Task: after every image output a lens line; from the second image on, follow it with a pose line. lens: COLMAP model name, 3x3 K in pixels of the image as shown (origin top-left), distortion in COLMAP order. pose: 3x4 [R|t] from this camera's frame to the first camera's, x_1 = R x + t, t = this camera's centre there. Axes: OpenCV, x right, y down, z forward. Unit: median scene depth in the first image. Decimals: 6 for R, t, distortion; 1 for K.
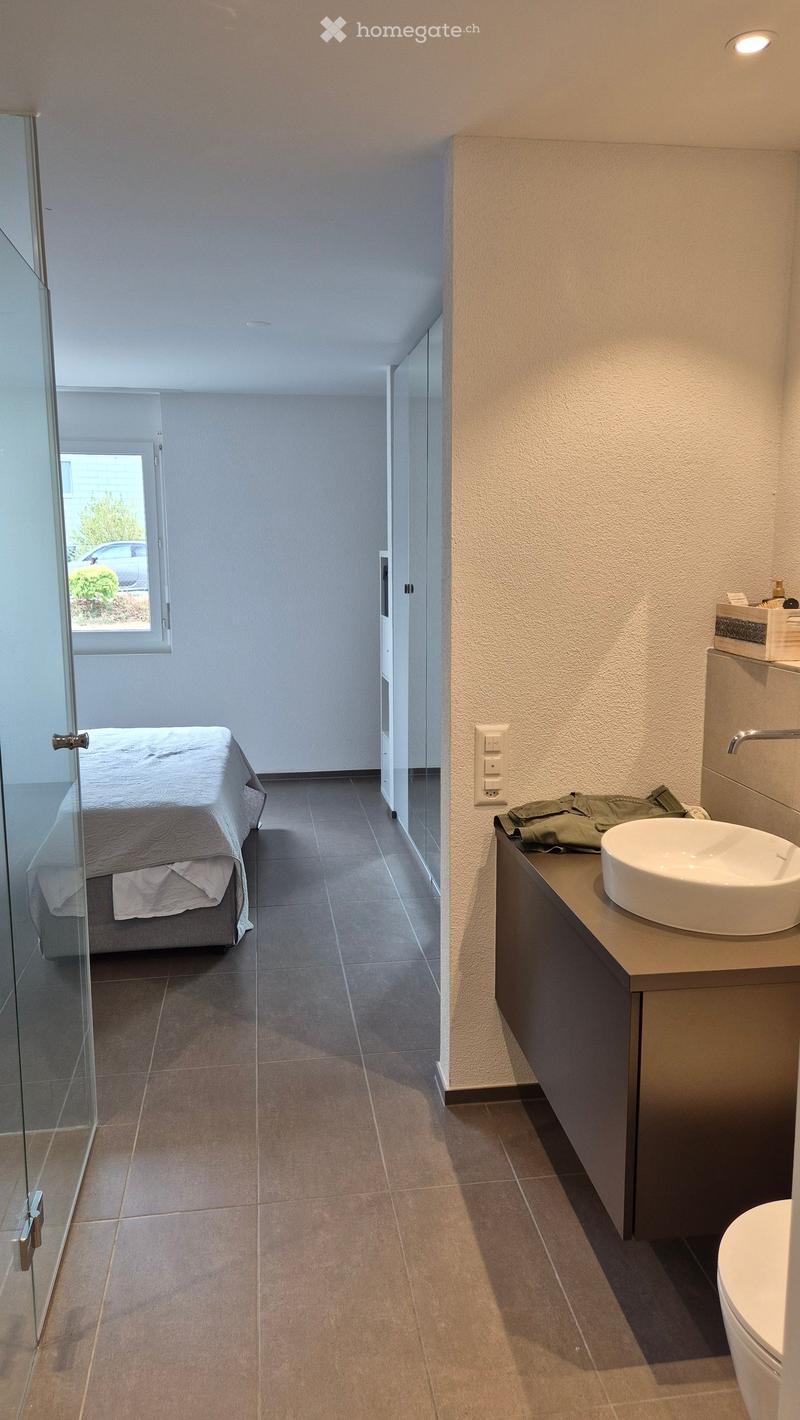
lens RADIAL K [[951.0, 0, 391.4], [0, 951.0, 700.1], [0, 0, 1]] dist [0.093255, -0.089530]
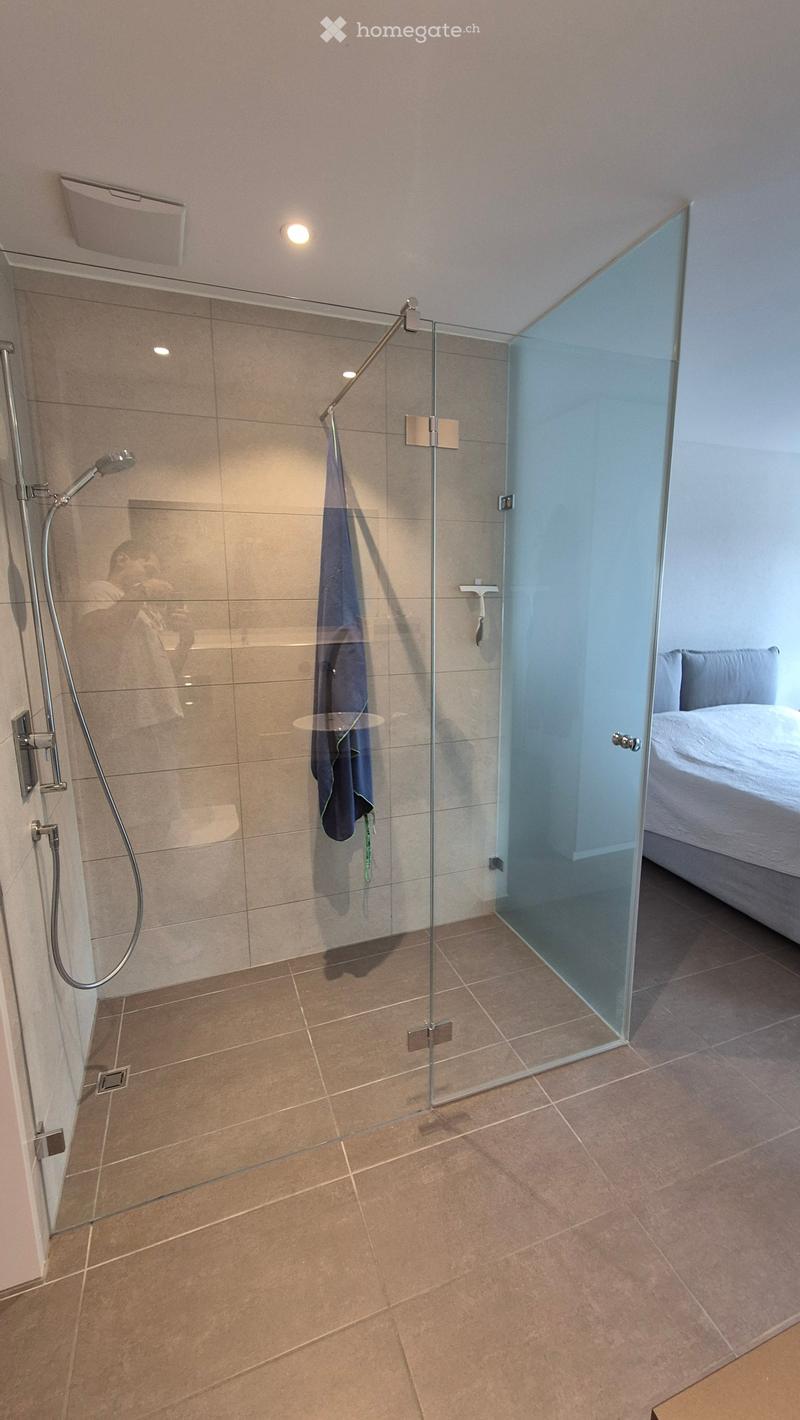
lens RADIAL K [[582.7, 0, 398.2], [0, 582.7, 708.2], [0, 0, 1]] dist [0.000337, 0.000044]
pose [[0.204816, 0.188604, -0.960458, 0.288992], [-0.145666, 0.976206, 0.160634, -0.069845], [0.967901, 0.107005, 0.227416, 0.492281]]
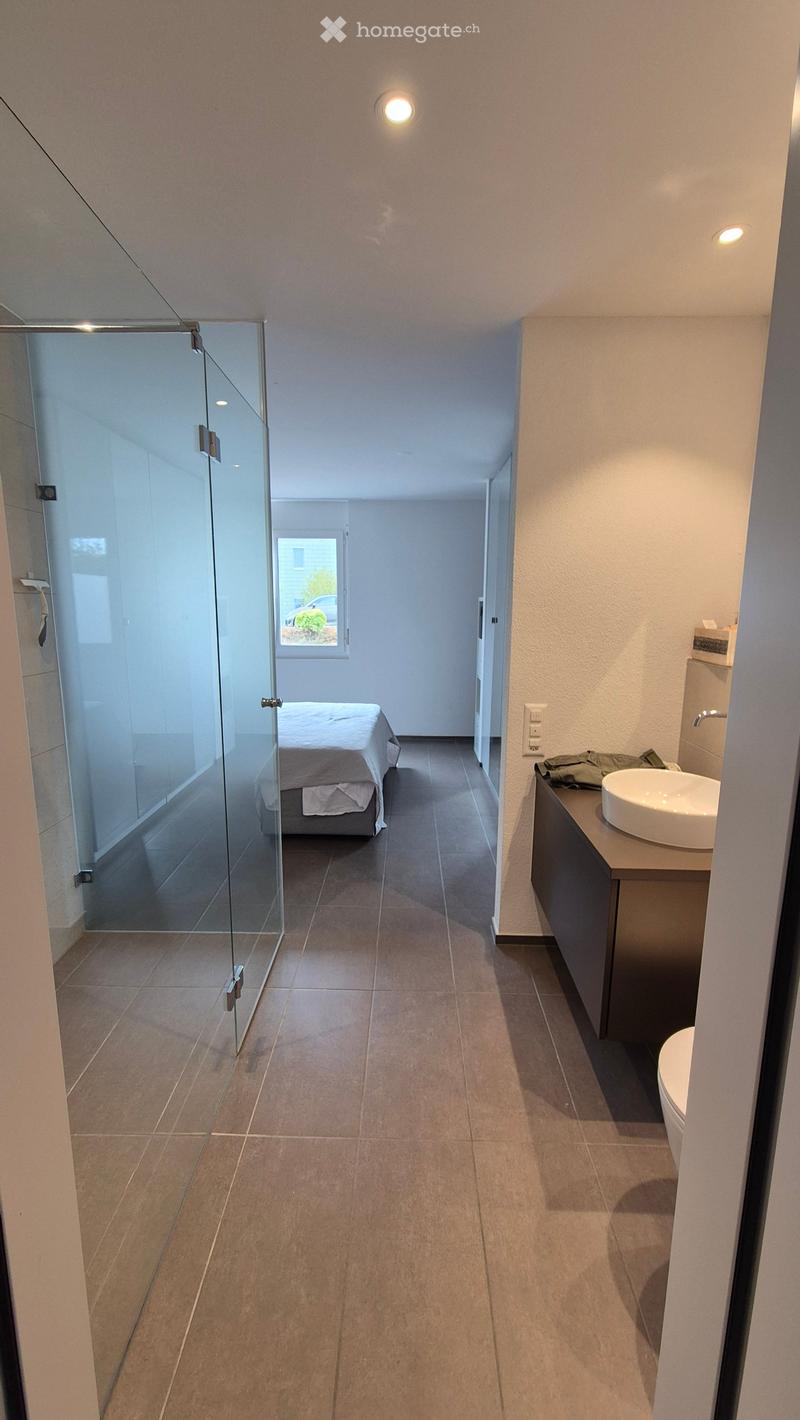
lens RADIAL K [[588.0, 0, 397.7], [0, 588.0, 708.4], [0, 0, 1]] dist [0.001695, 0.000096]
pose [[0.986775, 0.040058, -0.157066, 0.034924], [-0.036692, 0.999032, 0.024276, 0.018482], [0.157886, -0.018192, 0.987290, 0.033736]]
